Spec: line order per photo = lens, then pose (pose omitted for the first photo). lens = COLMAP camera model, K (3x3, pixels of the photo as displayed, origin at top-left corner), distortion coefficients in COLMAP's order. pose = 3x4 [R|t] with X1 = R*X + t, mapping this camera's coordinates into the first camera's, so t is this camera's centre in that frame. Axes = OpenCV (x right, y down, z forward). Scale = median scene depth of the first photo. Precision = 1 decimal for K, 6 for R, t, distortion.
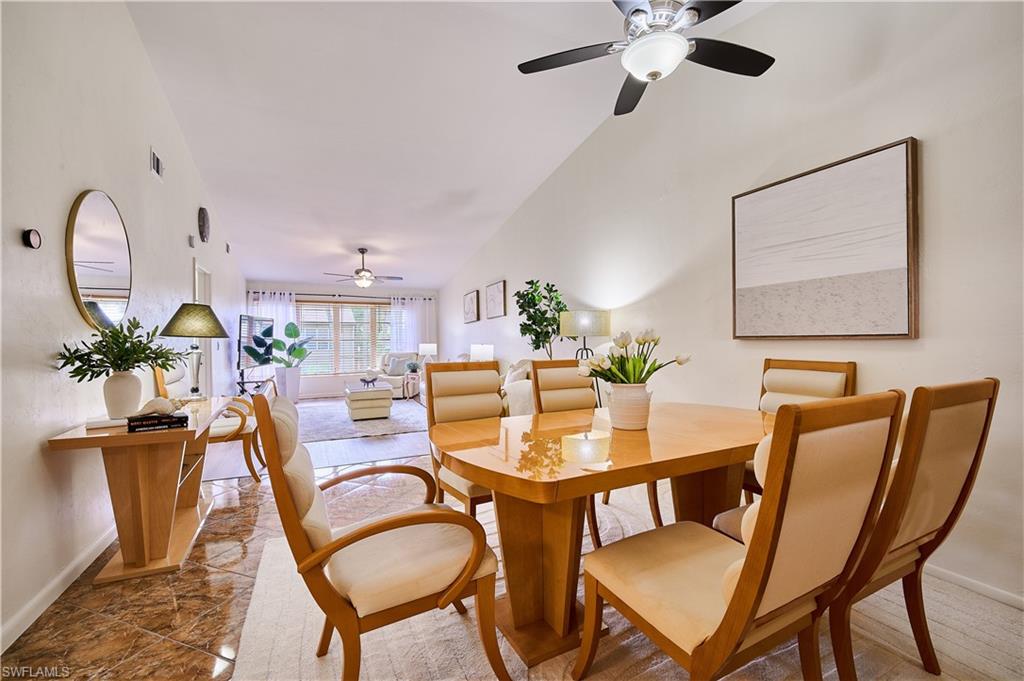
lens RADIAL K [[418.0, 0, 522.5], [0, 418.0, 340.3], [0, 0, 1]] dist [0.000764, -0.013836]
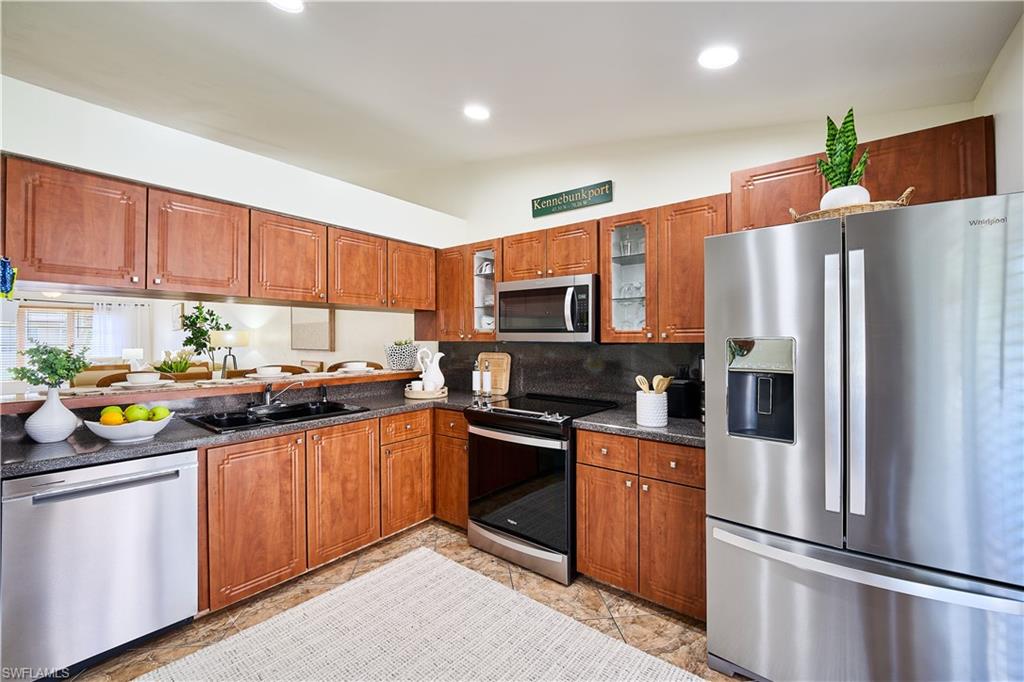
lens RADIAL K [[421.5, 0, 515.3], [0, 421.5, 337.2], [0, 0, 1]] dist [0.002734, -0.014560]
pose [[0.907124, 0.008919, 0.420770, 0.258472], [-0.005801, 0.999945, -0.008691, -0.022285], [-0.420824, 0.005443, 0.907126, -0.471619]]
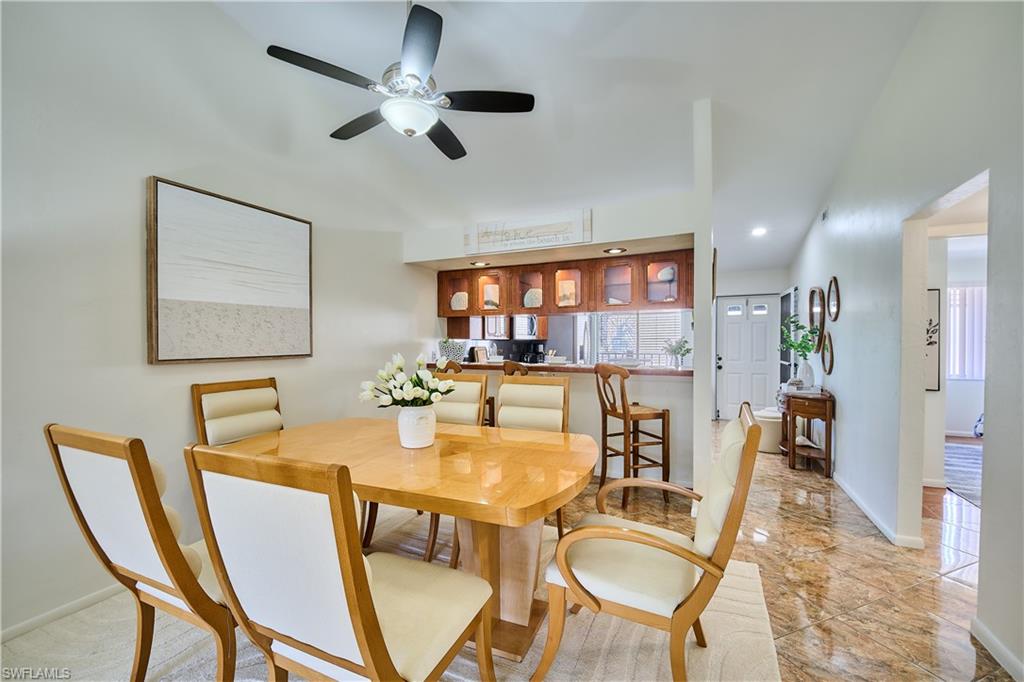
lens RADIAL K [[420.6, 0, 512.0], [0, 420.6, 341.0], [0, 0, 1]] dist [0.001247, -0.014219]
pose [[-0.613870, 0.001091, 0.789407, -0.211902], [0.004210, 0.999989, 0.001892, -0.018699], [-0.789396, 0.004485, -0.613868, 0.410666]]
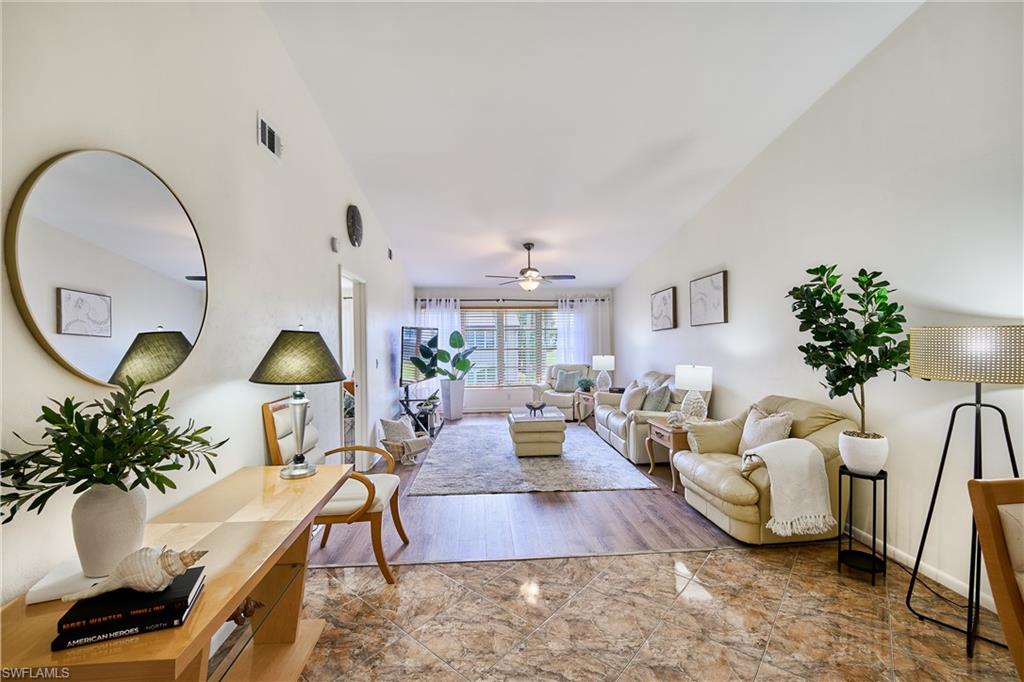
lens RADIAL K [[420.6, 0, 512.0], [0, 420.6, 341.0], [0, 0, 1]] dist [0.001247, -0.014219]
pose [[0.922241, 0.002625, -0.386607, -0.090420], [0.000081, 0.999976, 0.006982, -0.032117], [0.386616, -0.006470, 0.922218, 0.218693]]
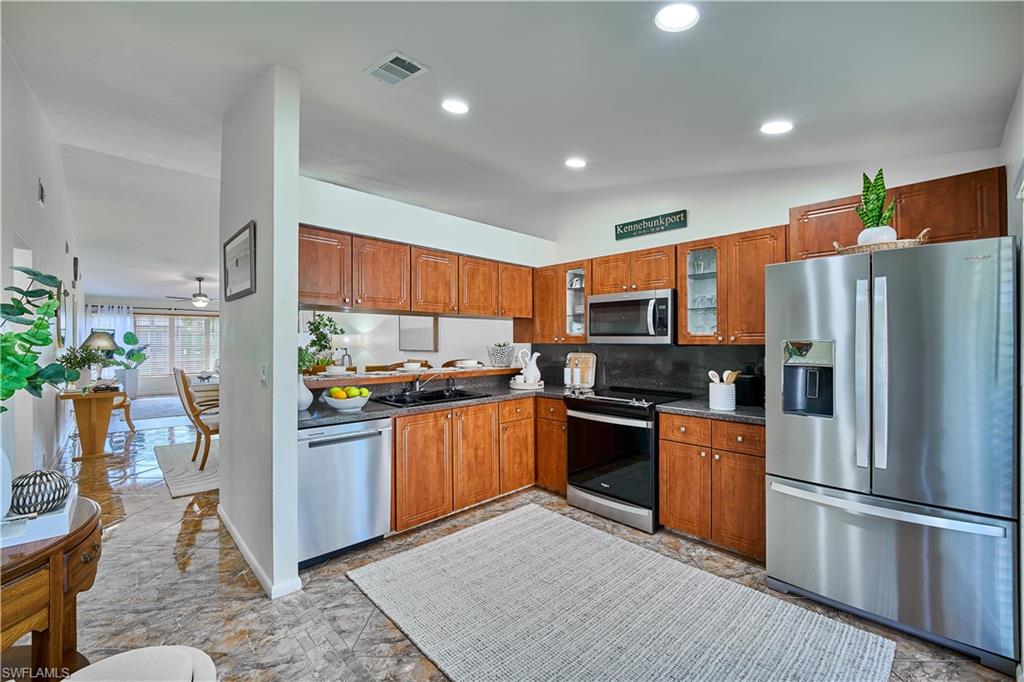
lens RADIAL K [[420.6, 0, 512.0], [0, 420.6, 341.0], [0, 0, 1]] dist [0.001247, -0.014219]
pose [[0.957157, 0.007717, 0.289465, 0.179678], [-0.006674, 0.999967, -0.004591, -0.021565], [-0.289491, 0.002462, 0.957178, -0.550153]]
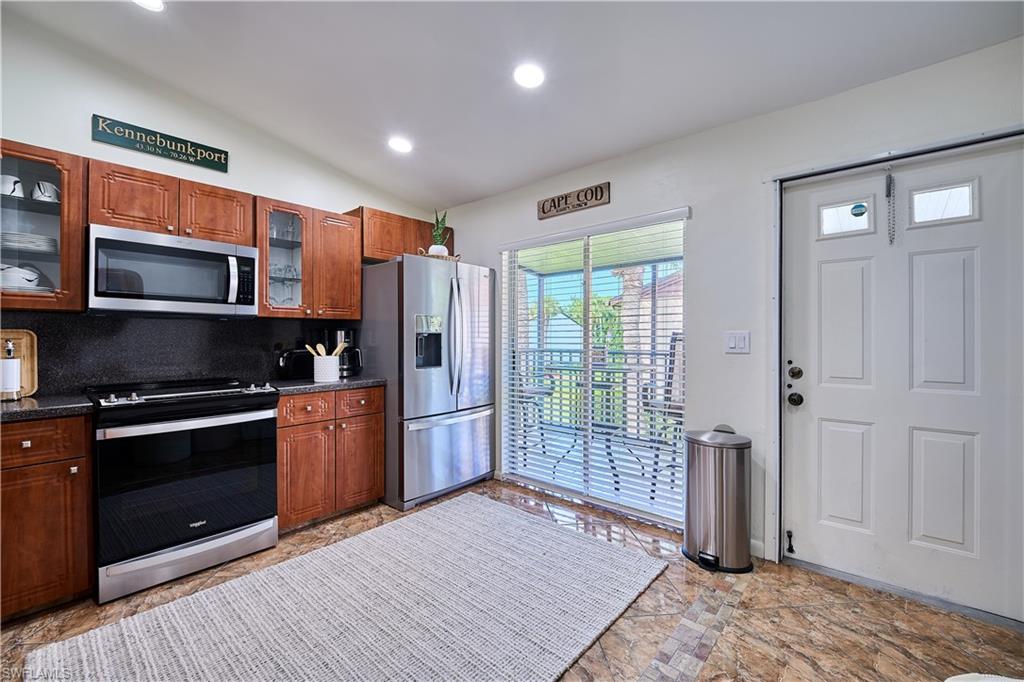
lens RADIAL K [[421.5, 0, 515.3], [0, 421.5, 337.2], [0, 0, 1]] dist [0.002734, -0.014560]
pose [[-0.381098, 0.005681, 0.924517, 0.045066], [0.002966, 0.999983, -0.004922, -0.000154], [-0.924530, 0.000866, -0.381108, -0.242836]]
